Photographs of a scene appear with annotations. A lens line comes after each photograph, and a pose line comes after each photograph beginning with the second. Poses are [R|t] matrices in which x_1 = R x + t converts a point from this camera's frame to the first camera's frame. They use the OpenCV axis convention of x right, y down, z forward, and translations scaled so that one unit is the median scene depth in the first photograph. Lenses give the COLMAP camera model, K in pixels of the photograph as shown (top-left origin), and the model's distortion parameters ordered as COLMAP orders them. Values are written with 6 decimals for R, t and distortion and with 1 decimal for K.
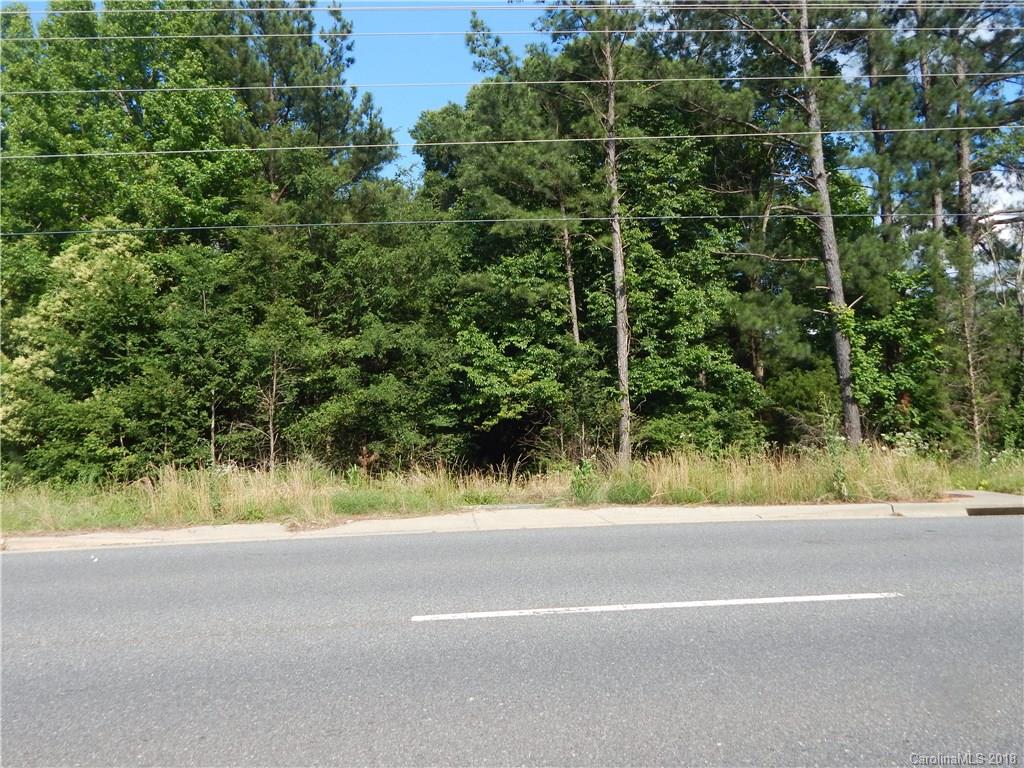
lens RADIAL K [[754.8, 0, 512.4], [0, 754.8, 385.0], [0, 0, 1]] dist [-0.006191, 0.002477]
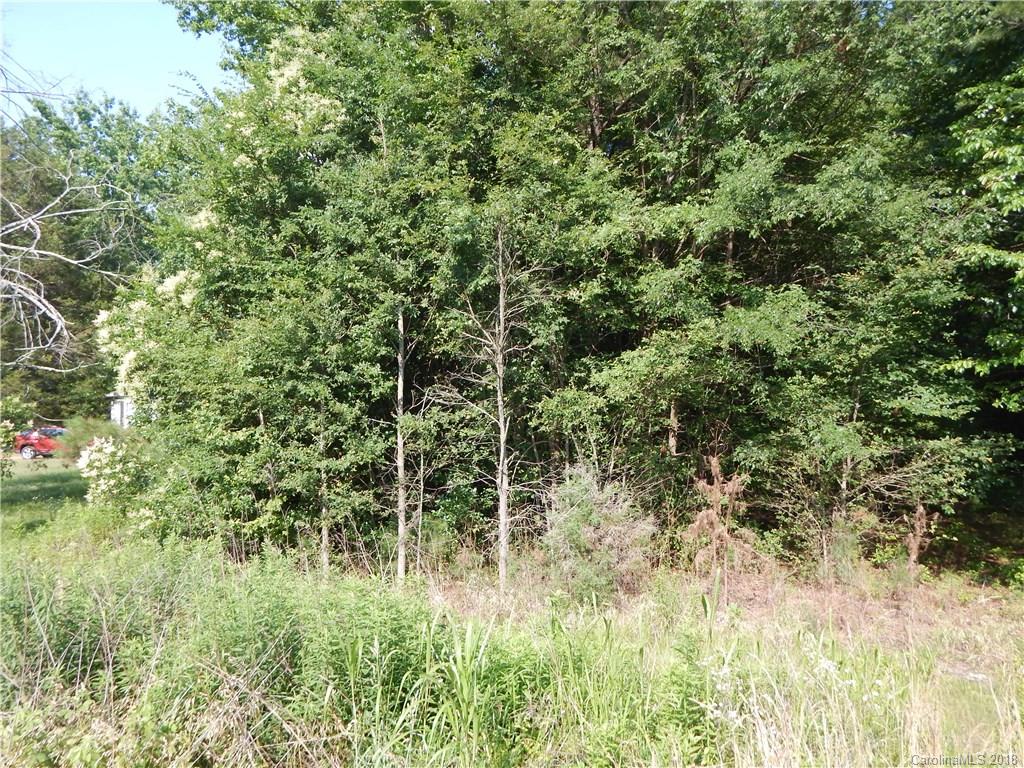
lens RADIAL K [[754.8, 0, 513.8], [0, 754.8, 383.6], [0, 0, 1]] dist [-0.006191, 0.002477]
pose [[0.822804, 0.032825, -0.567376, -0.050780], [-0.002110, 0.998500, 0.054707, 0.018130], [0.568321, -0.043816, 0.821640, 0.580230]]
